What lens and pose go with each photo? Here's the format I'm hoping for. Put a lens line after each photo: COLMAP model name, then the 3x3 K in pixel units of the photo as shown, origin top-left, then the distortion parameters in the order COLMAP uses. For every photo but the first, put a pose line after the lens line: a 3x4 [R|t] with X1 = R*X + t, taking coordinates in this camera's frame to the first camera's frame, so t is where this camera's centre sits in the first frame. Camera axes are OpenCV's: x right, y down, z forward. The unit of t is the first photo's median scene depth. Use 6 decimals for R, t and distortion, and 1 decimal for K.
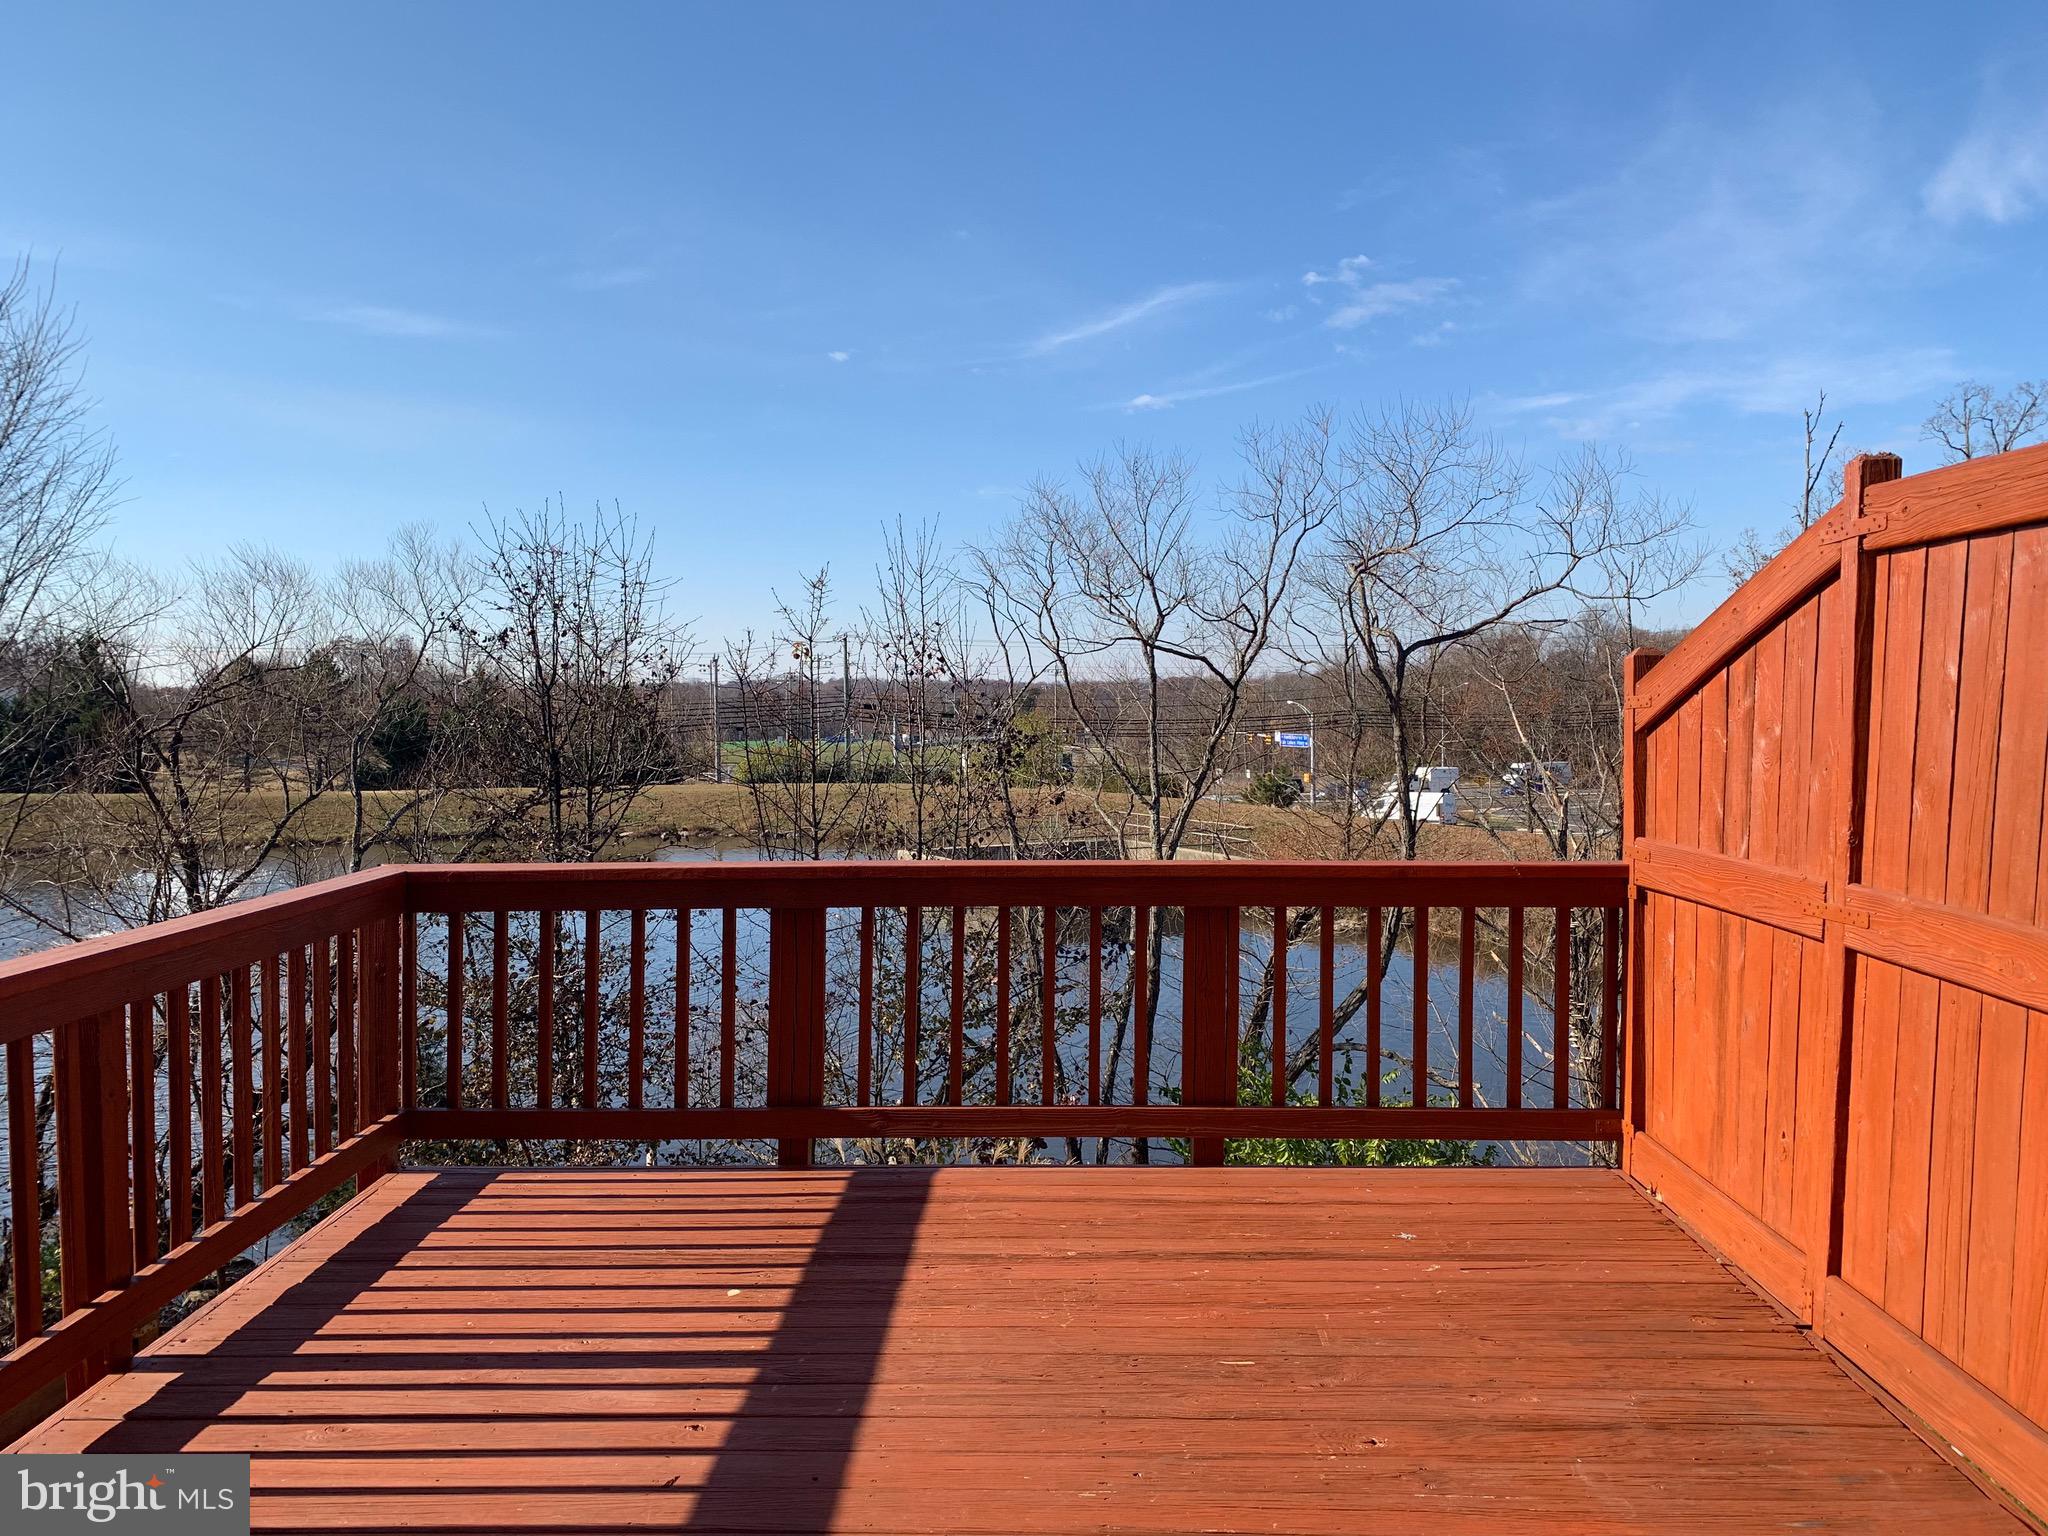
lens RADIAL K [[1562.8, 0, 1004.3], [0, 1562.8, 787.1], [0, 0, 1]] dist [0.057481, -0.065872]
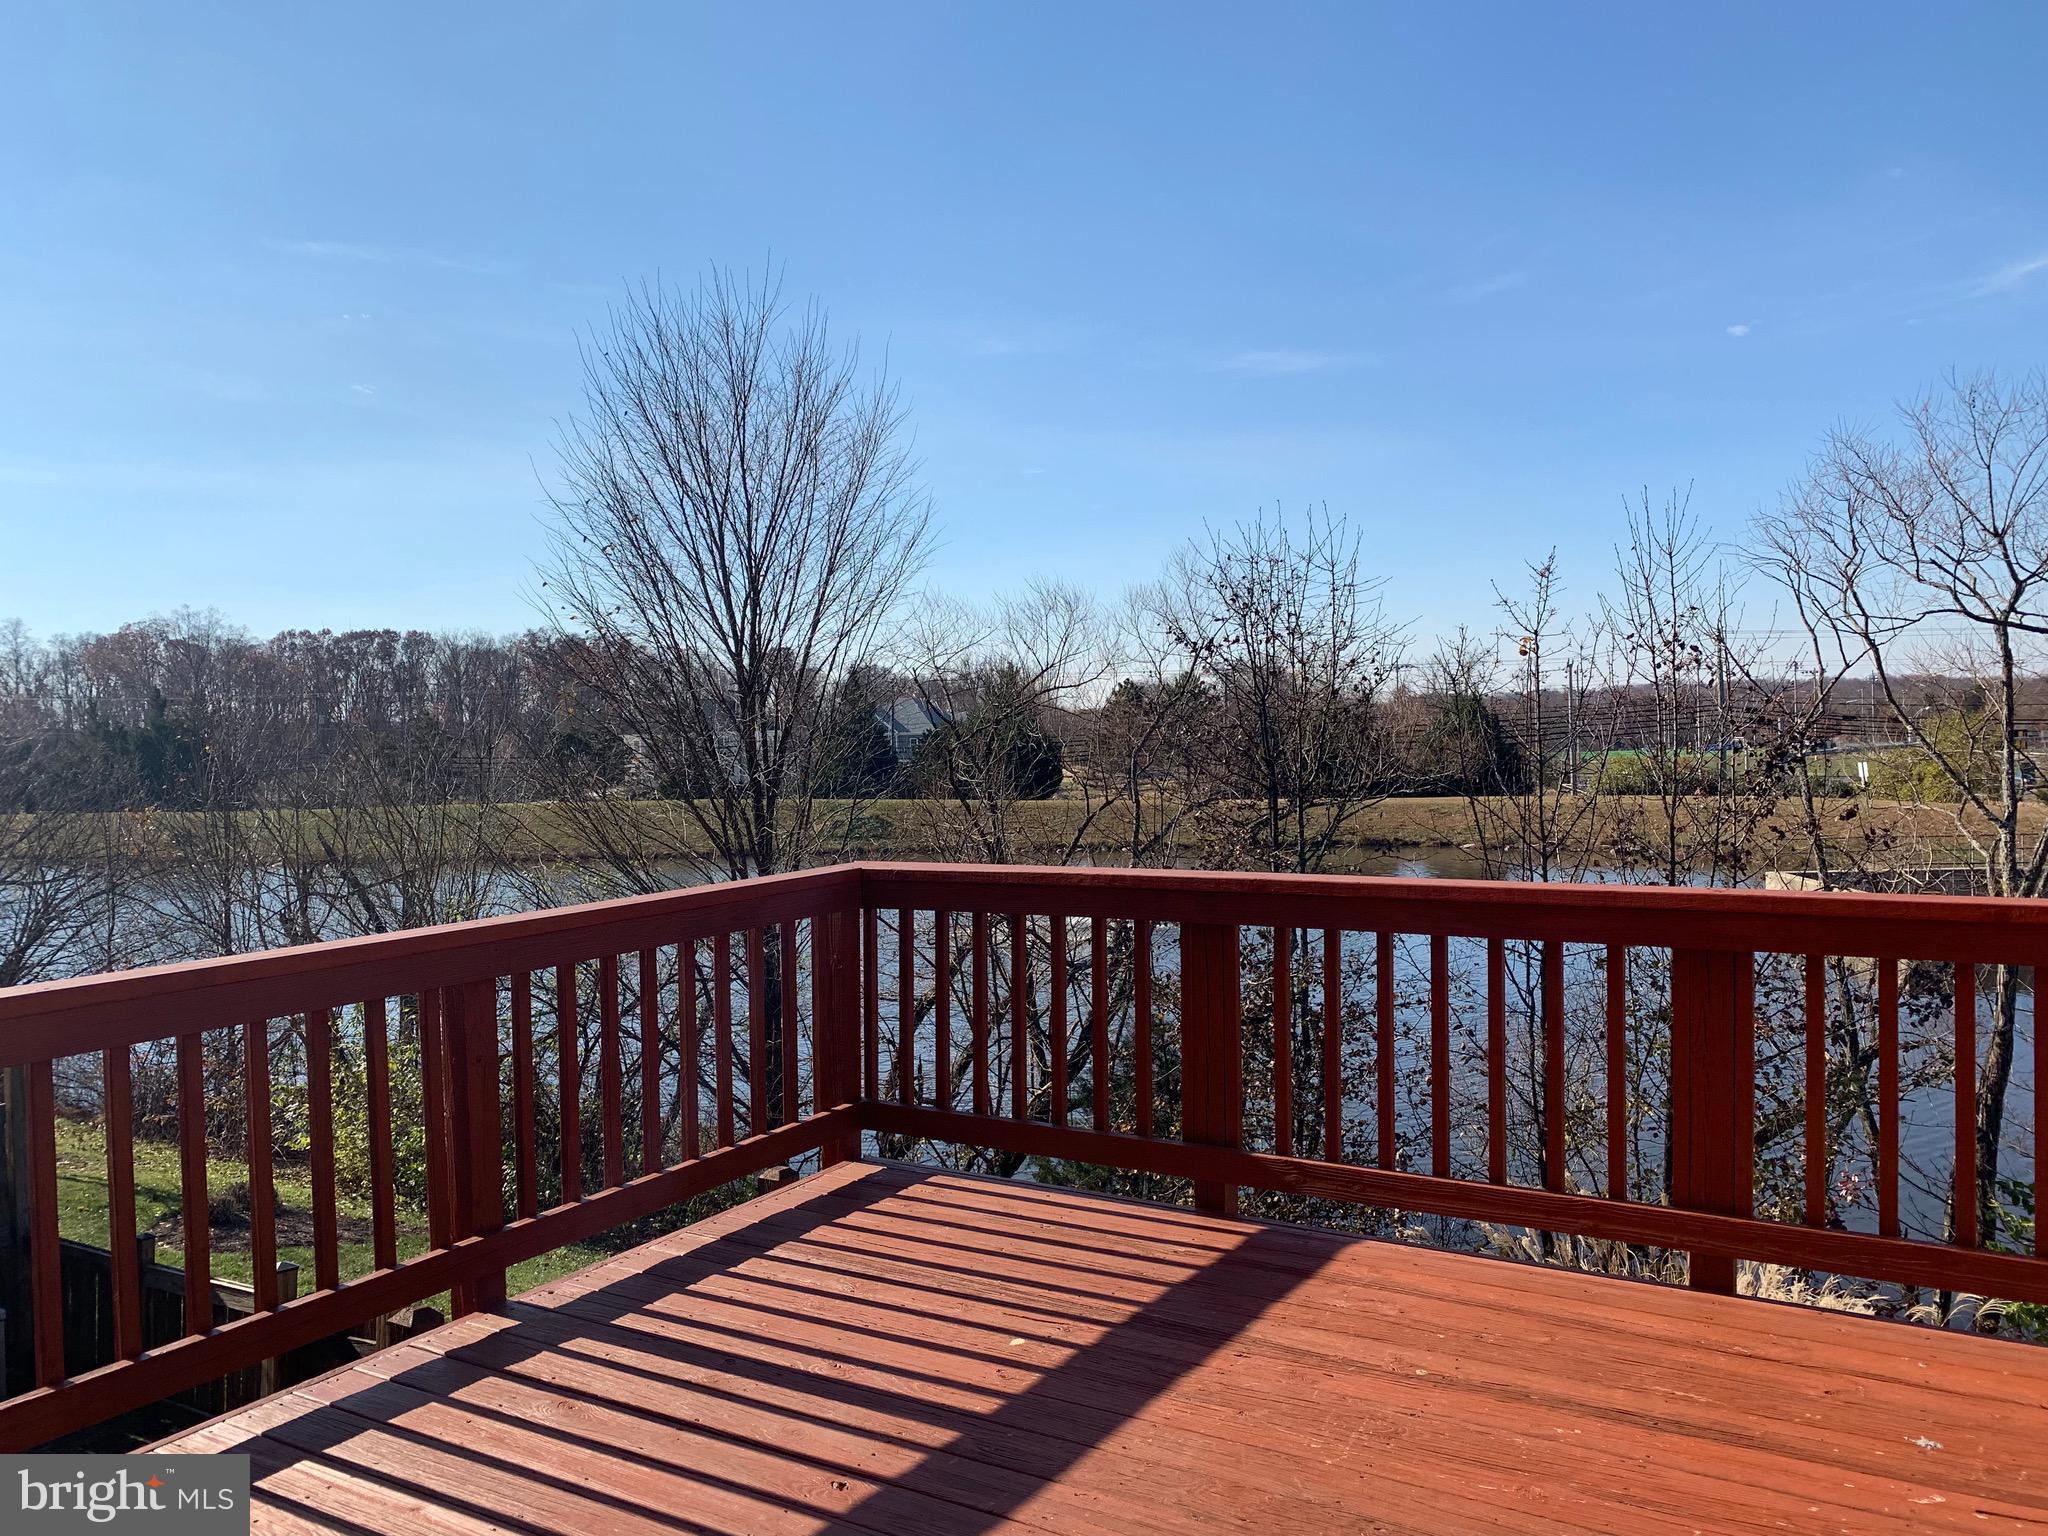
lens RADIAL K [[1562.8, 0, 1041.6], [0, 1562.8, 765.6], [0, 0, 1]] dist [0.057481, -0.065872]
pose [[0.857613, -0.005850, -0.514262, 0.258197], [-0.005932, 0.999756, -0.021264, 0.007867], [0.514261, 0.021287, 0.857370, 0.189625]]
